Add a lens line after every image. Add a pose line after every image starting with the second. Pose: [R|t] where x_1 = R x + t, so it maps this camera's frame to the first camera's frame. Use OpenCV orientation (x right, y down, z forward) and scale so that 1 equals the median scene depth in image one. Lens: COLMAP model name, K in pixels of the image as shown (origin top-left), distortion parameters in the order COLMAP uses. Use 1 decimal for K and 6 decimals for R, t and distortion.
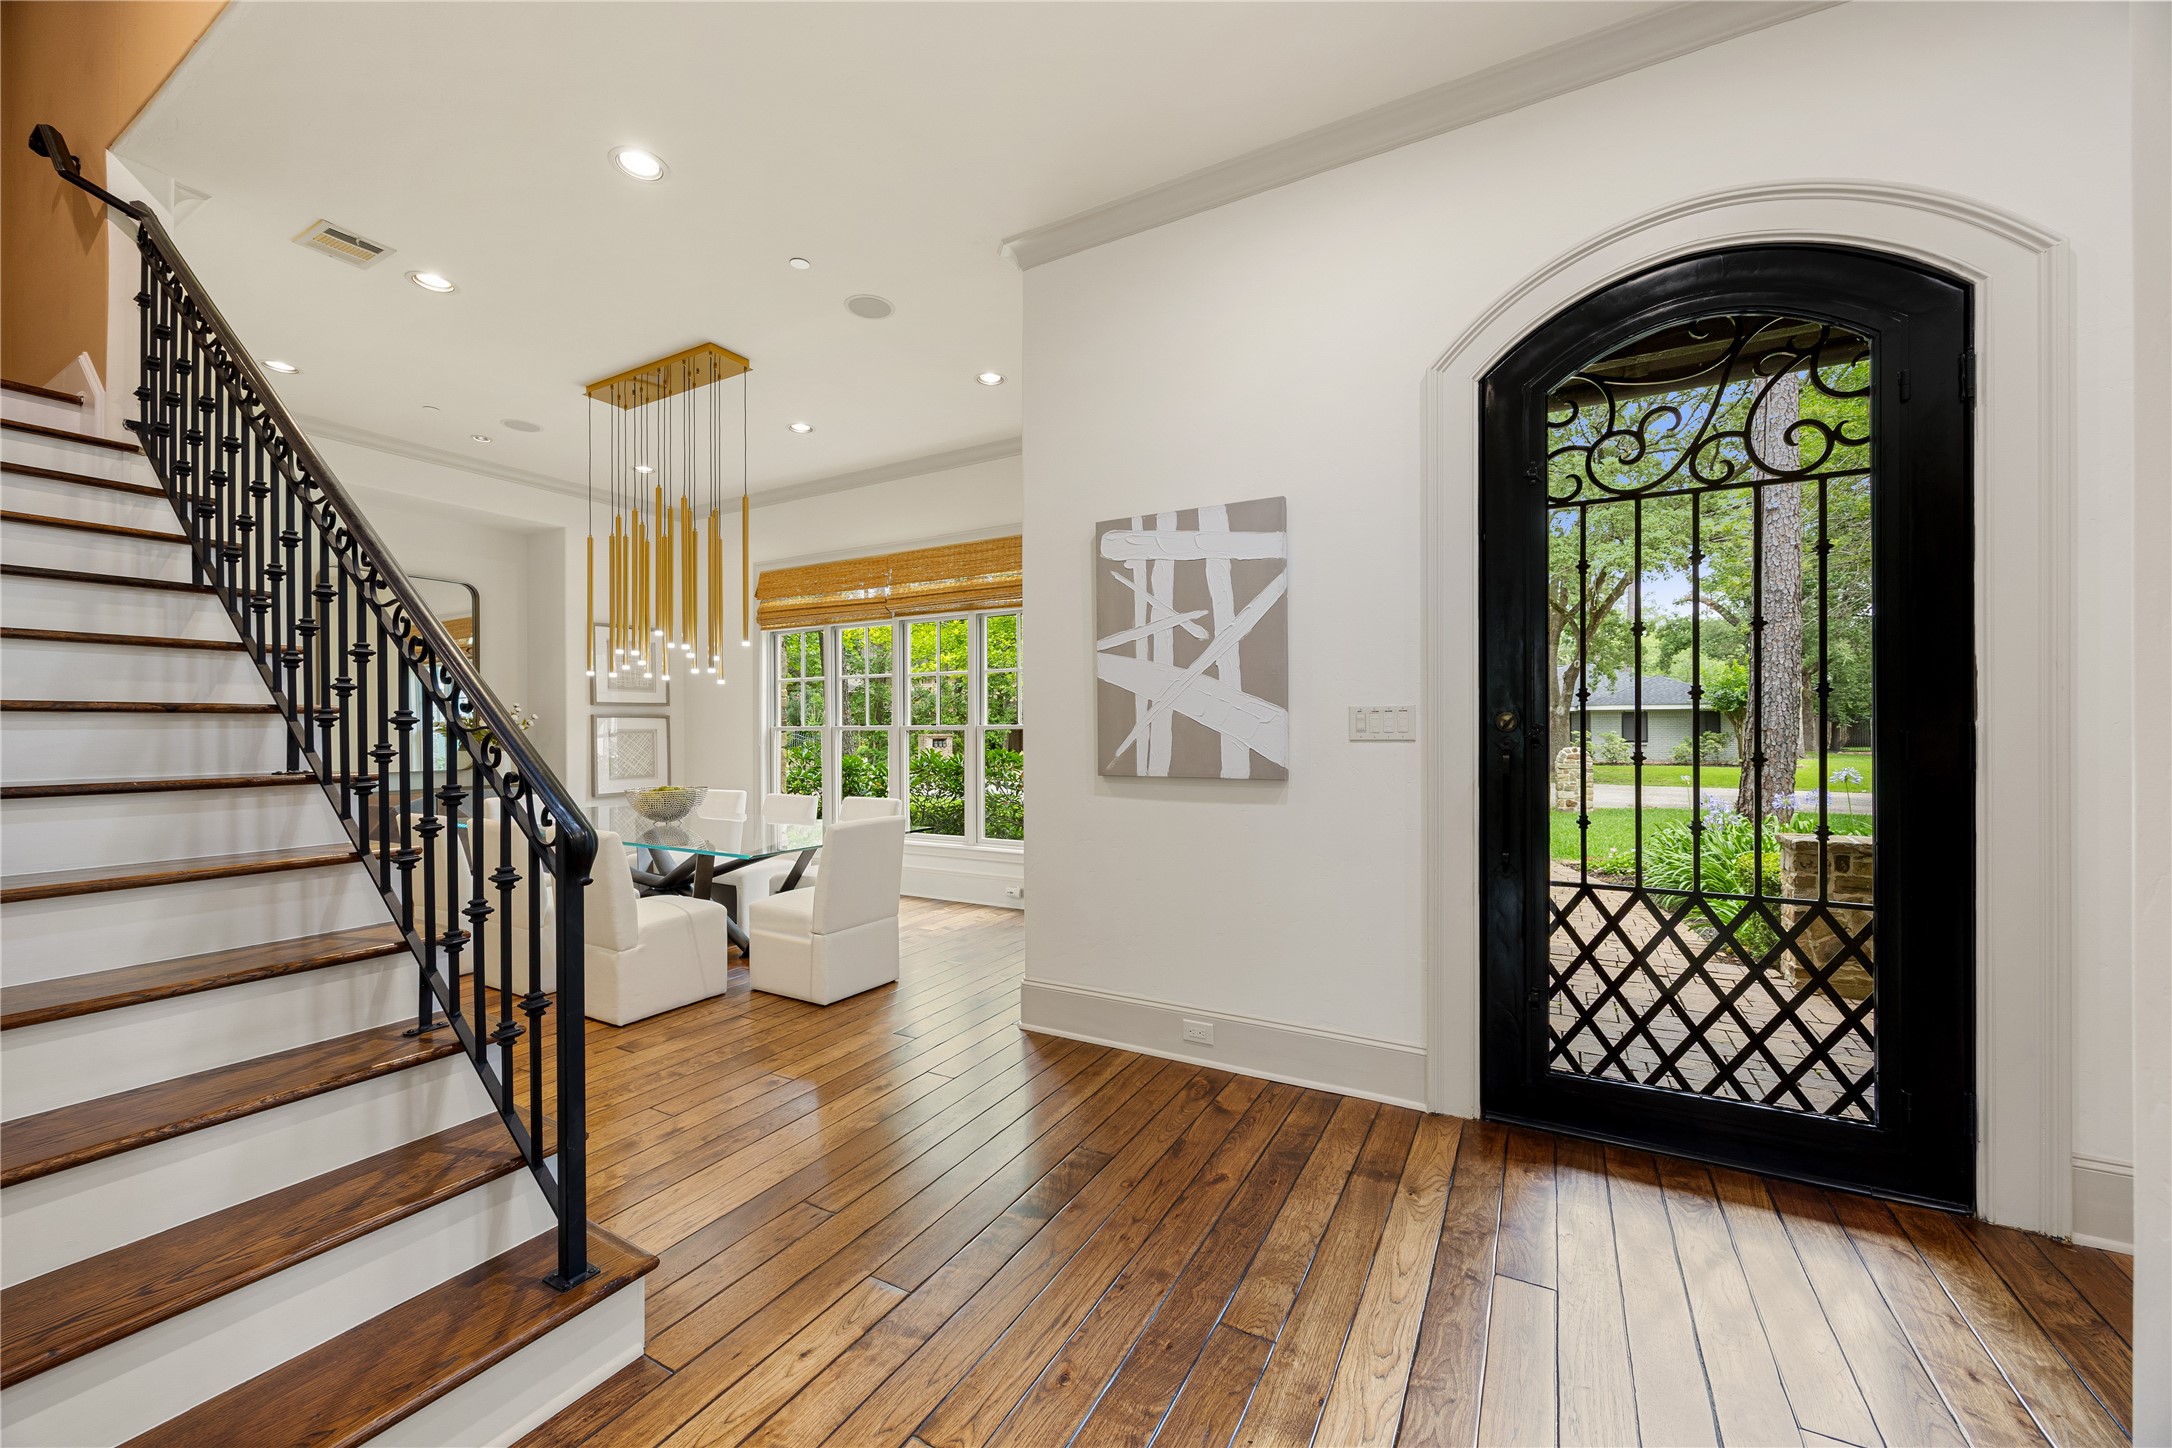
lens RADIAL K [[827.4, 0, 1085.4], [0, 827.4, 717.1], [0, 0, 1]] dist [0.000219, -0.000087]
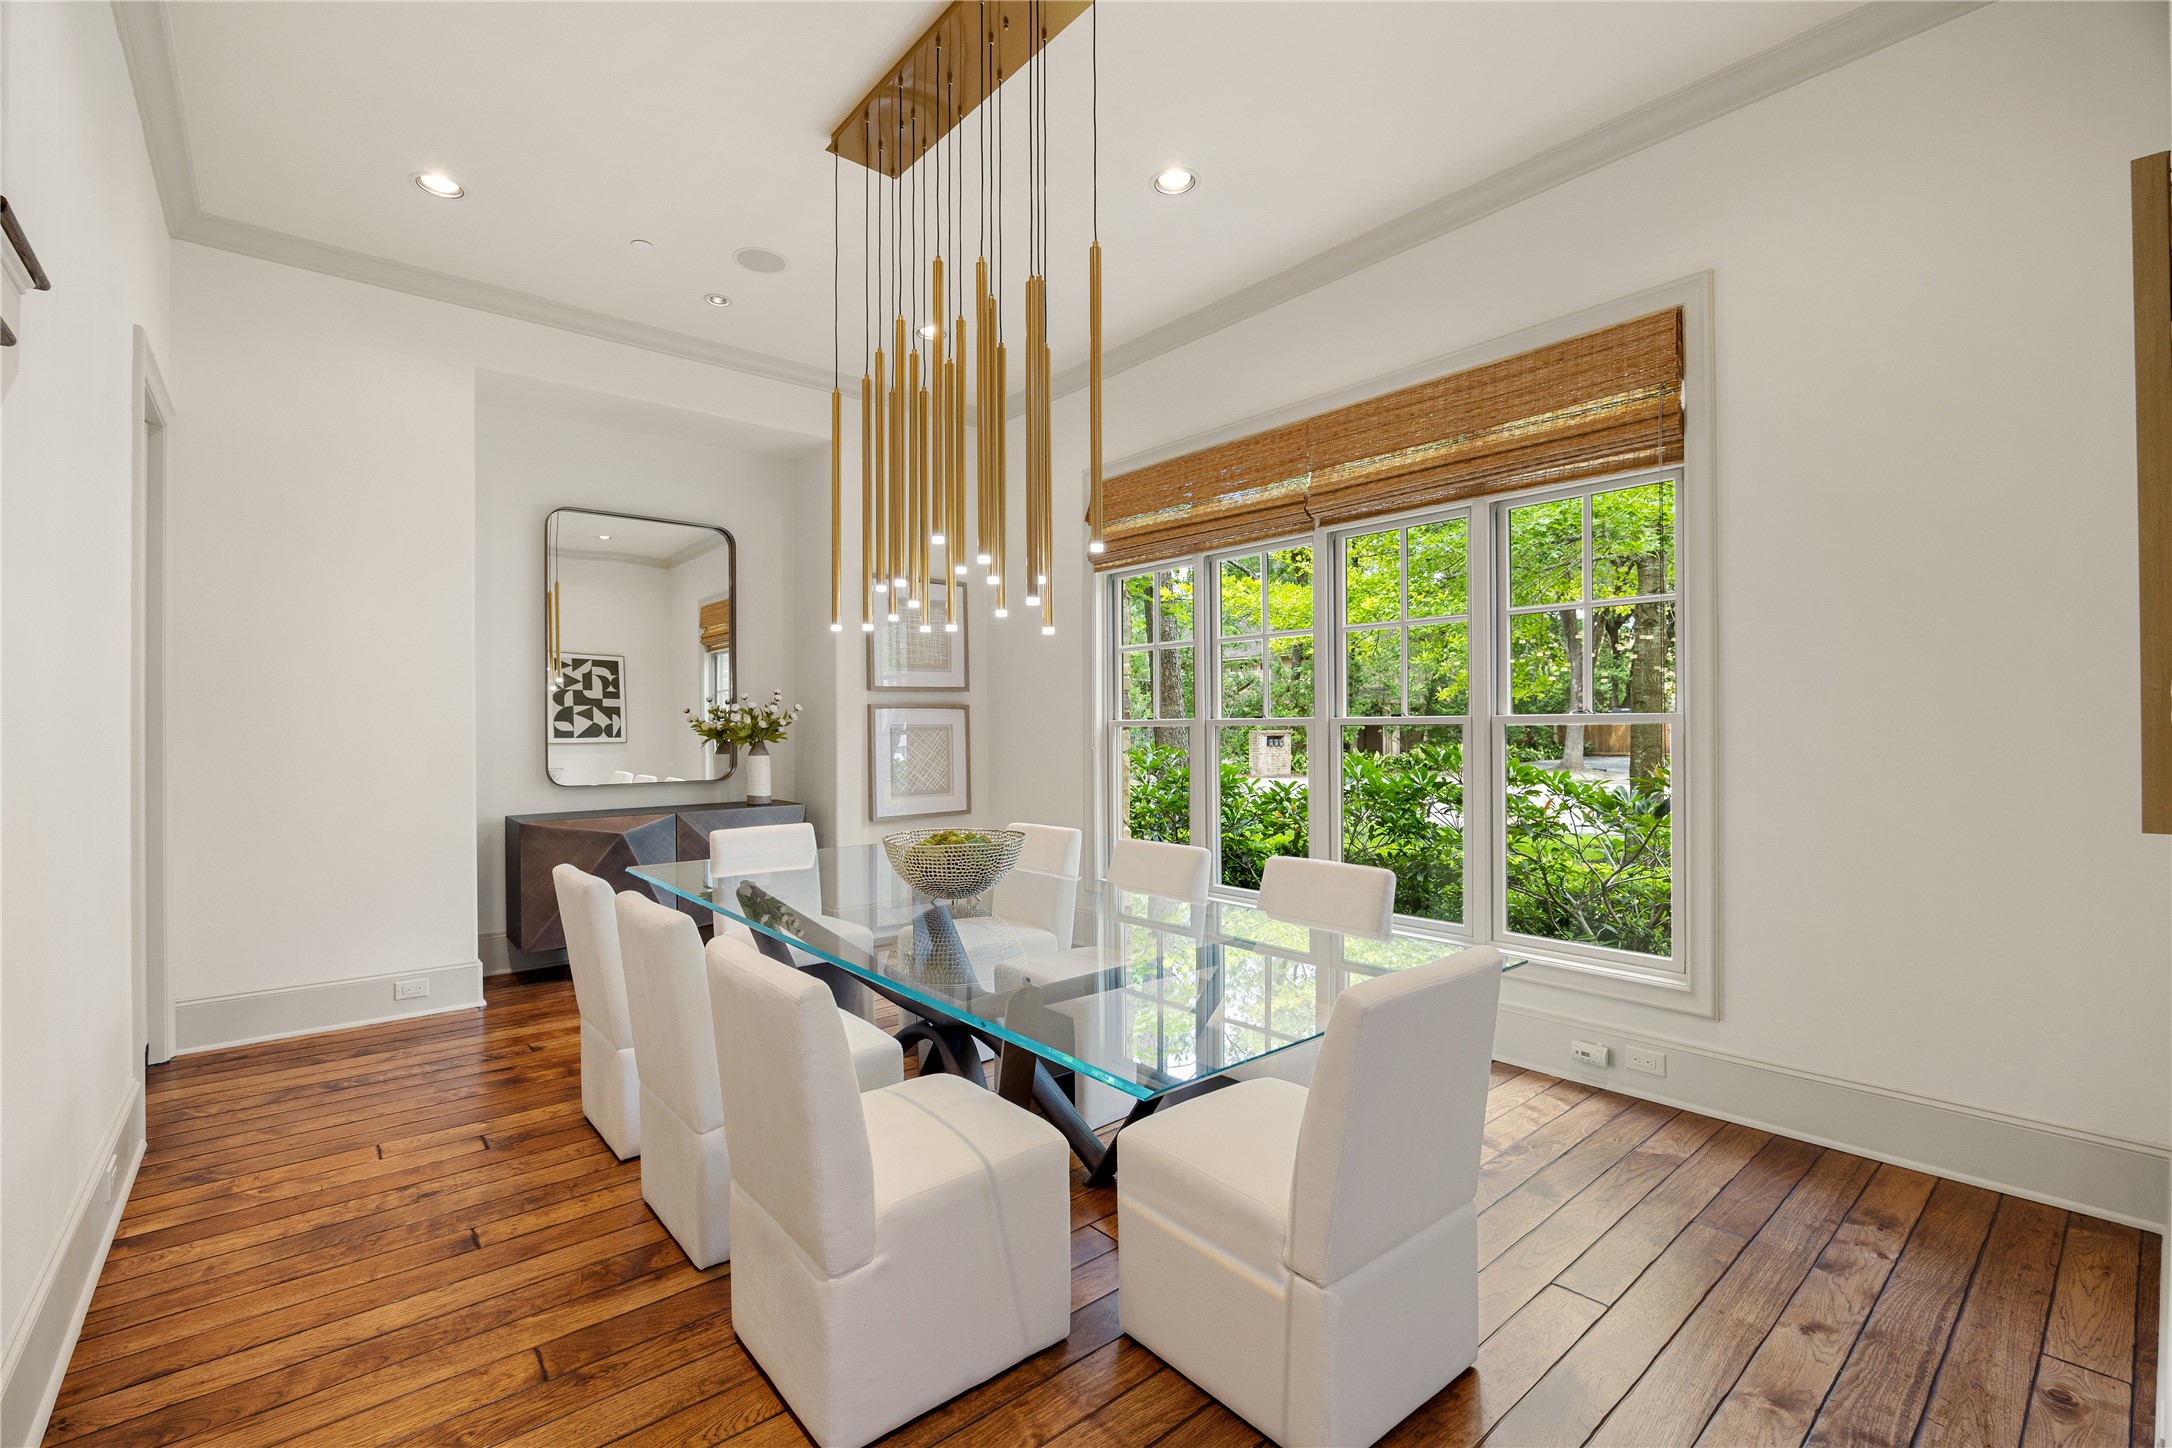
lens RADIAL K [[954.3, 0, 1099.9], [0, 954.3, 698.9], [0, 0, 1]] dist [-0.019613, 0.000749]
pose [[0.942825, -0.010130, -0.333133, -0.166585], [0.006119, 0.999896, -0.013088, 0.005416], [0.333231, 0.010302, 0.942789, 0.354647]]
